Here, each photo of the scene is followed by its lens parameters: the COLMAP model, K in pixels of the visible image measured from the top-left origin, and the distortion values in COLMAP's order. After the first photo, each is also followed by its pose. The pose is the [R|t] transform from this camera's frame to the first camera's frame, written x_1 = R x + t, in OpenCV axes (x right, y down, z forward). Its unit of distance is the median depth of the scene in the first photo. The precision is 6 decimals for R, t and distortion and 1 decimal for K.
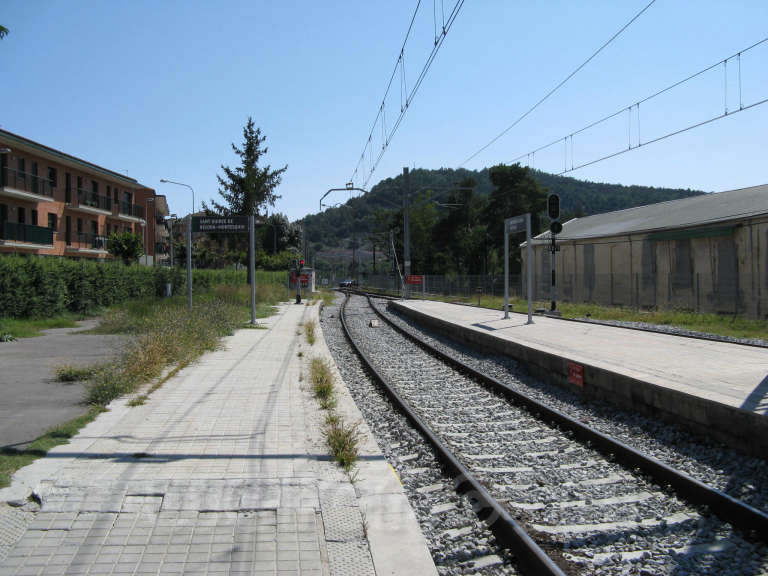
lens RADIAL K [[808.2, 0, 384.0], [0, 808.2, 288.0], [0, 0, 1]] dist [-0.150913, 0.104181]
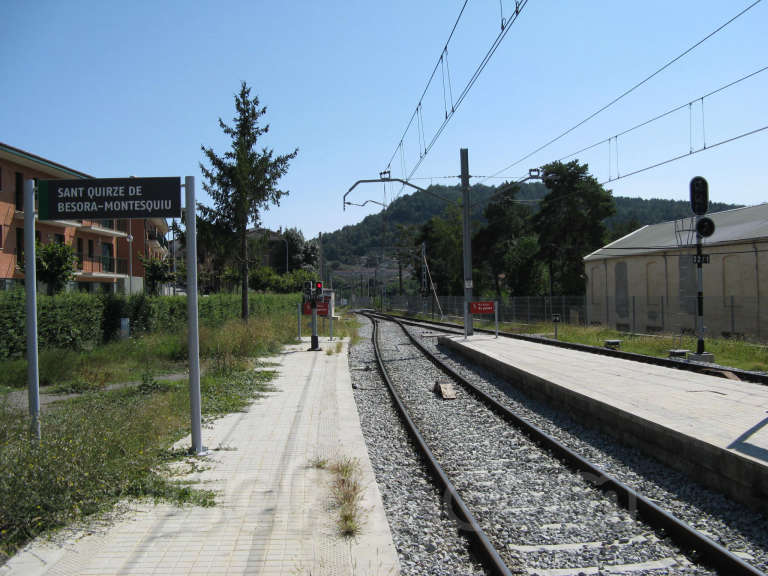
lens RADIAL K [[808.2, 0, 384.0], [0, 808.2, 288.0], [0, 0, 1]] dist [-0.150913, 0.104181]
pose [[0.999693, -0.012859, -0.021169, -0.027164], [0.012392, 0.999679, -0.022082, -0.011172], [0.021446, 0.021813, 0.999532, 0.267904]]
